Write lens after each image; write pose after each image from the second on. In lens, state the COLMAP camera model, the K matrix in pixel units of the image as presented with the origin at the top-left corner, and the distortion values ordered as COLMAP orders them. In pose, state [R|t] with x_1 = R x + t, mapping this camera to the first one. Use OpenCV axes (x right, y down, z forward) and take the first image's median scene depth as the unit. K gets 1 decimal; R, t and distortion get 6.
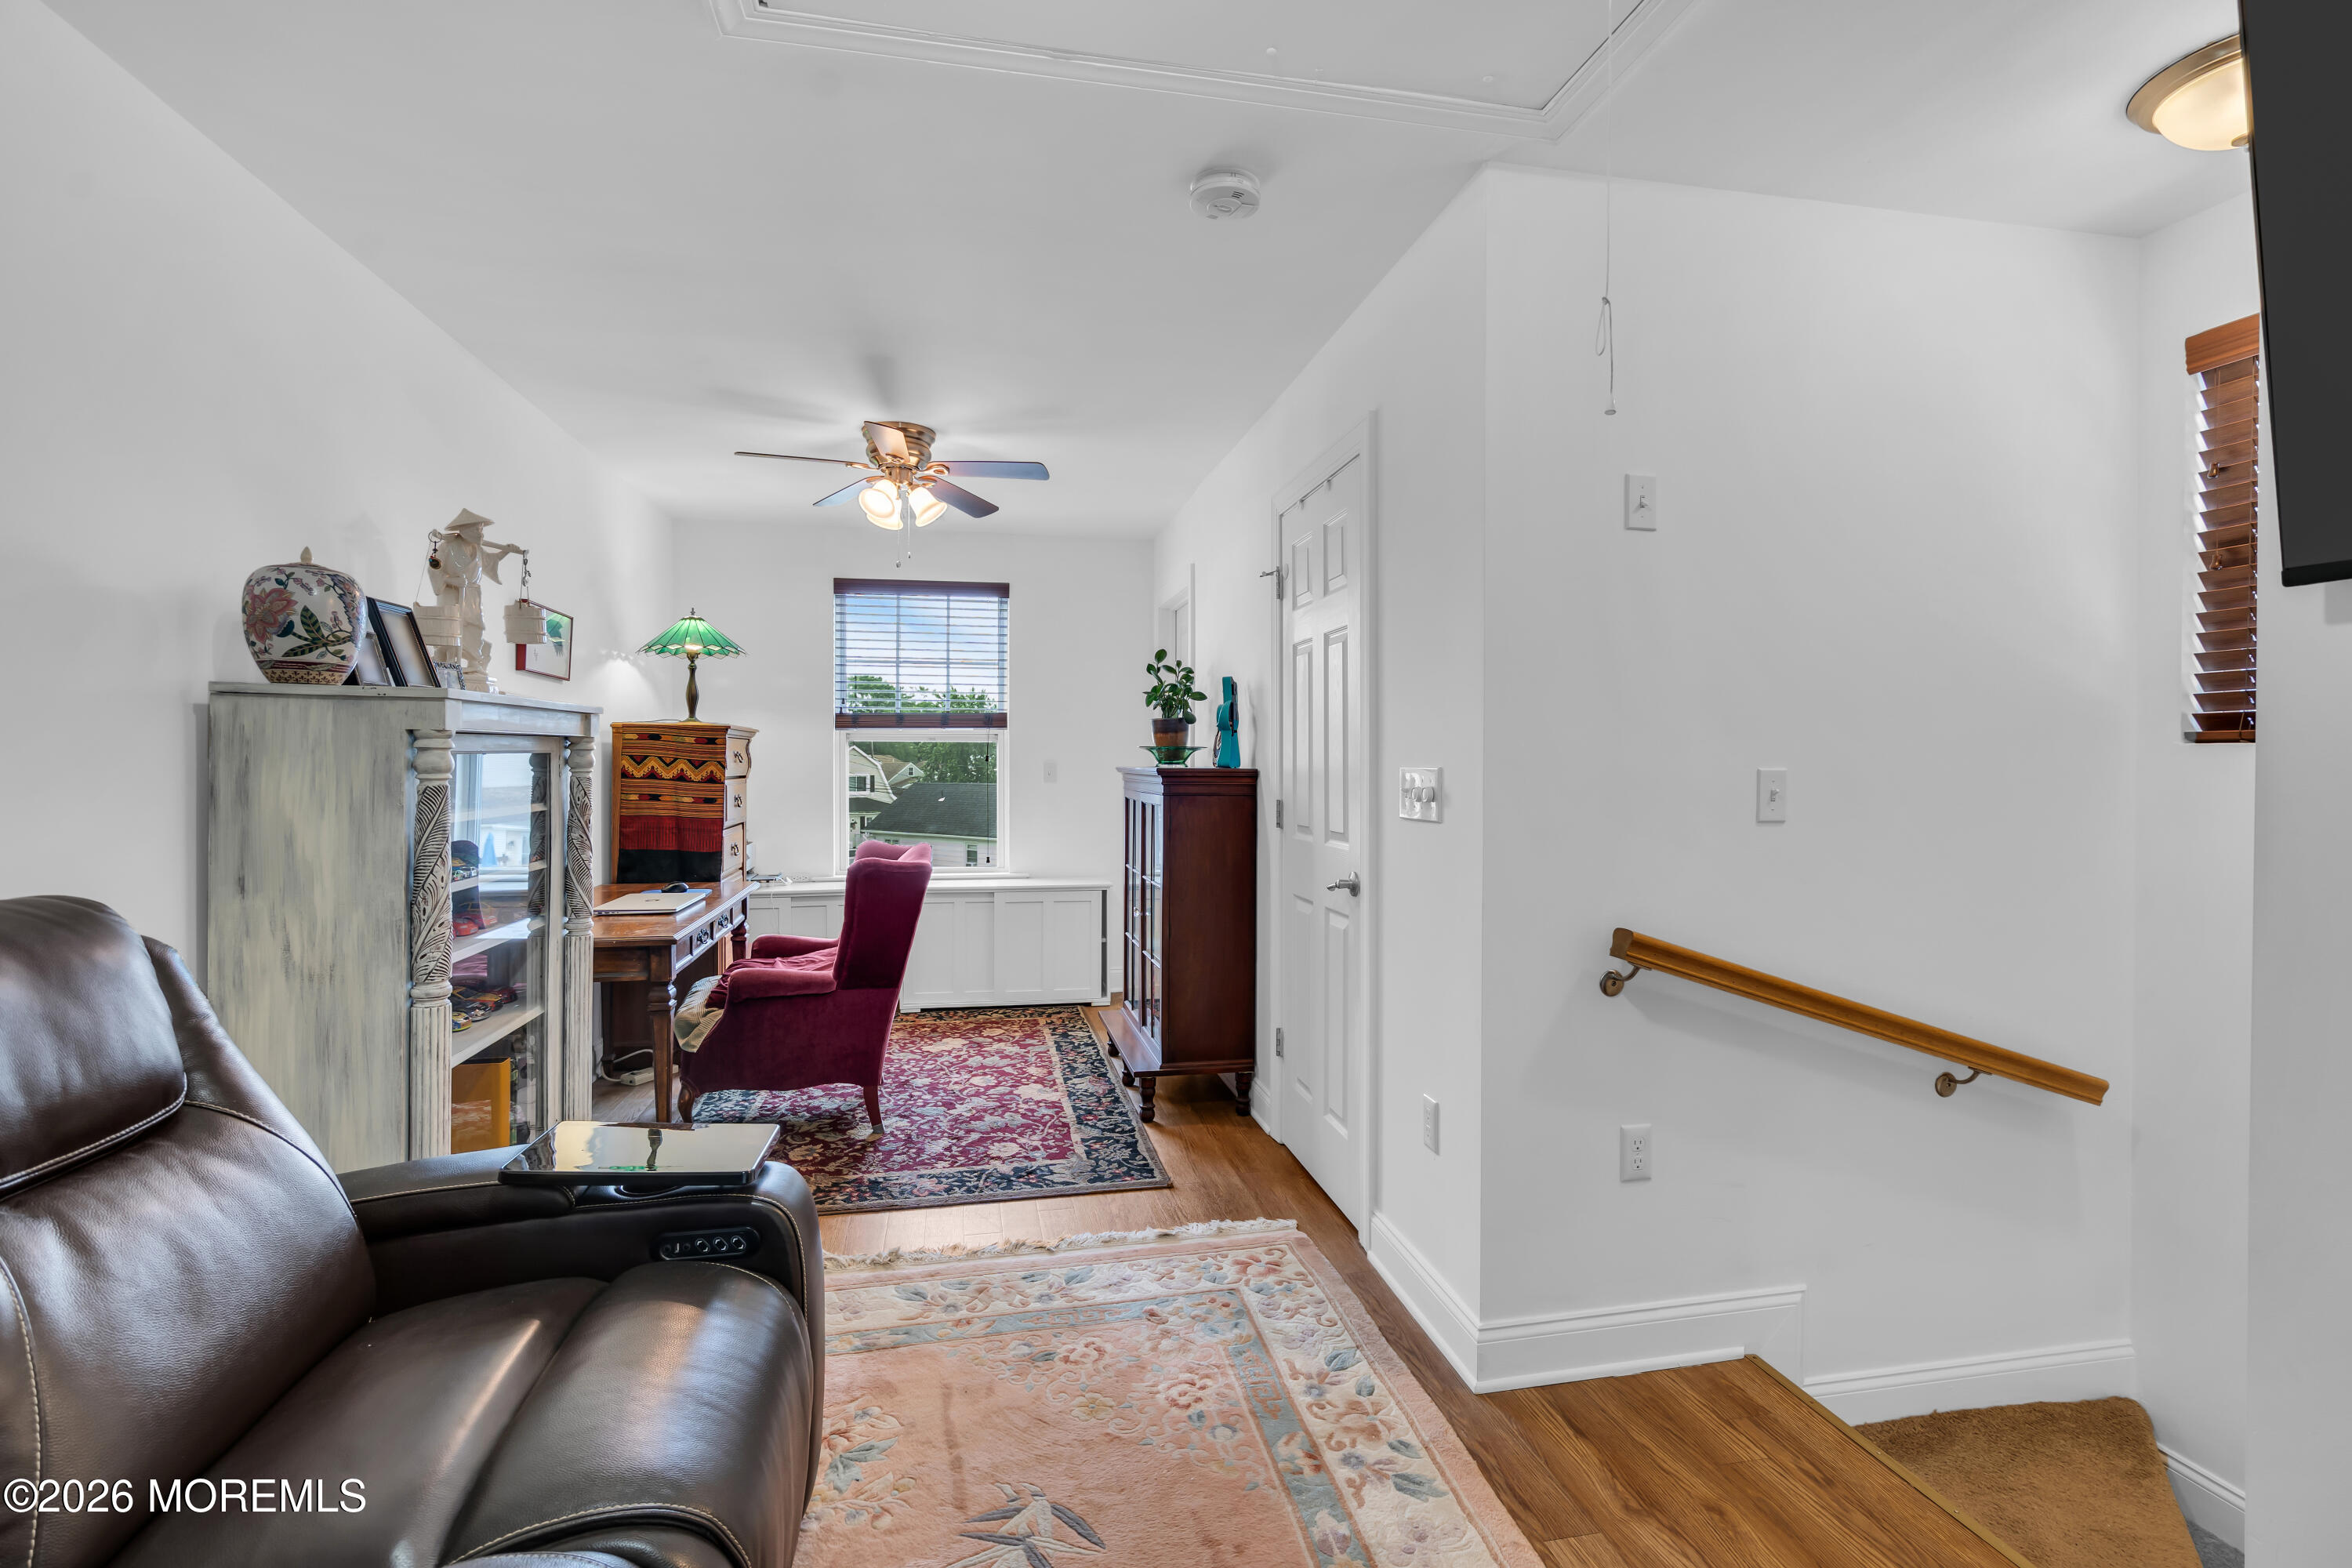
lens RADIAL K [[1155.7, 0, 1169.3], [0, 1155.7, 754.7], [0, 0, 1]] dist [0.004253, 0.001428]
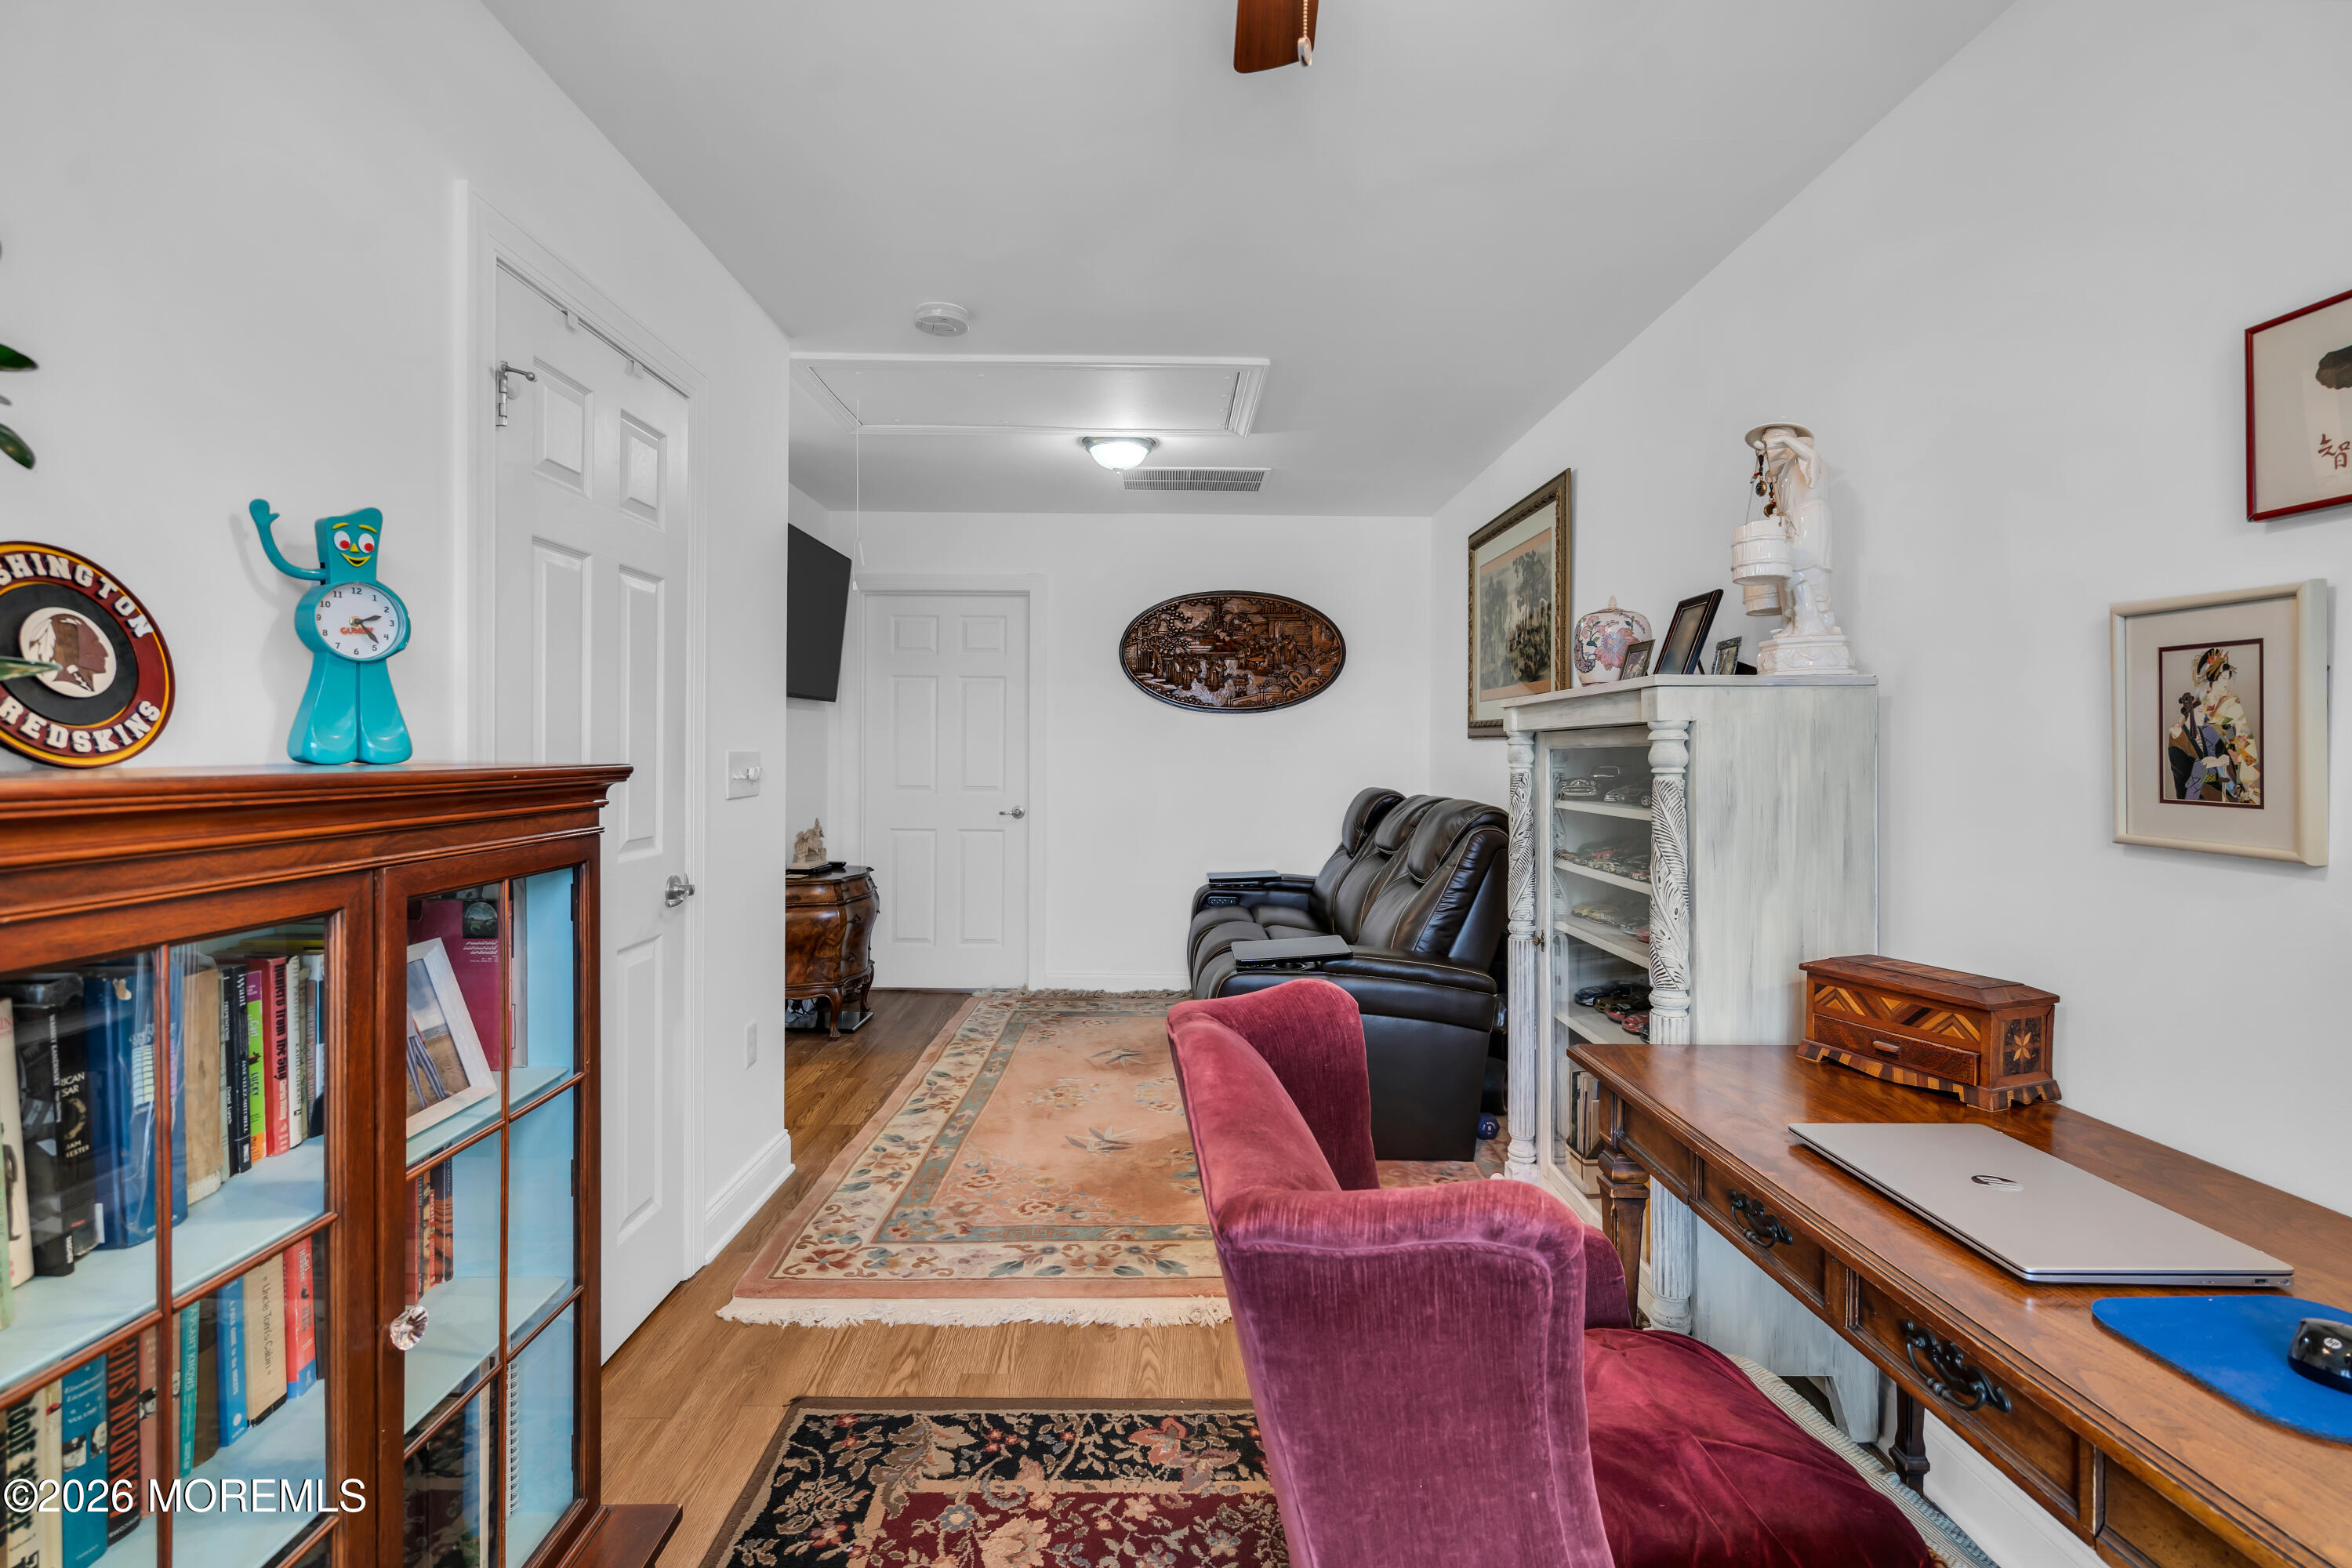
lens RADIAL K [[1155.7, 0, 1169.3], [0, 1155.7, 754.7], [0, 0, 1]] dist [0.004253, 0.001428]
pose [[-0.984519, -0.002434, 0.175260, -0.316102], [-0.001871, 0.999993, 0.003379, 0.005760], [-0.175267, 0.002999, -0.984516, 1.590630]]
